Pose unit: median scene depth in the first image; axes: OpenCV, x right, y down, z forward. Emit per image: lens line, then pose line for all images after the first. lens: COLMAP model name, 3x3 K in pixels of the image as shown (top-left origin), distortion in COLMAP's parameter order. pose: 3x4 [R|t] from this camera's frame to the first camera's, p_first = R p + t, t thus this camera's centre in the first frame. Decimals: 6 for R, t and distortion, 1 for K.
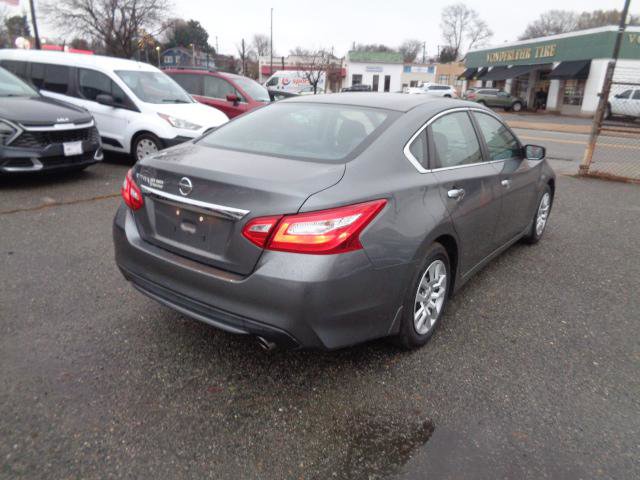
lens RADIAL K [[481.2, 0, 323.3], [0, 481.2, 243.8], [0, 0, 1]] dist [0.002523, 0.001745]
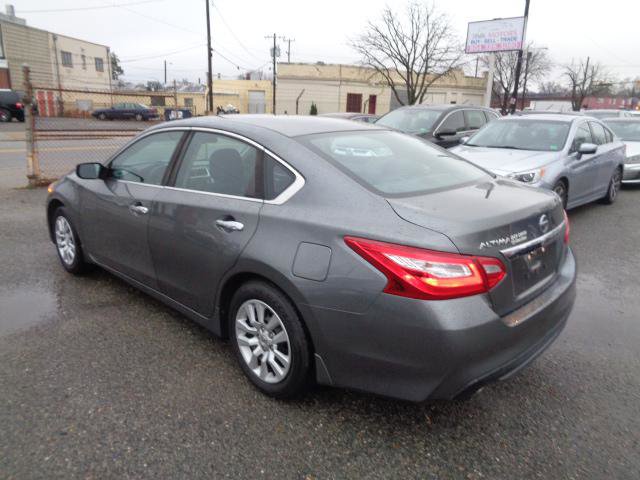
lens RADIAL K [[484.6, 0, 320.0], [0, 484.6, 240.0], [0, 0, 1]] dist [0.006026, 0.004826]
pose [[0.116039, -0.300290, 0.946764, -0.480231], [0.297716, 0.919891, 0.255277, -0.178169], [-0.947576, 0.252244, 0.196144, 0.464185]]
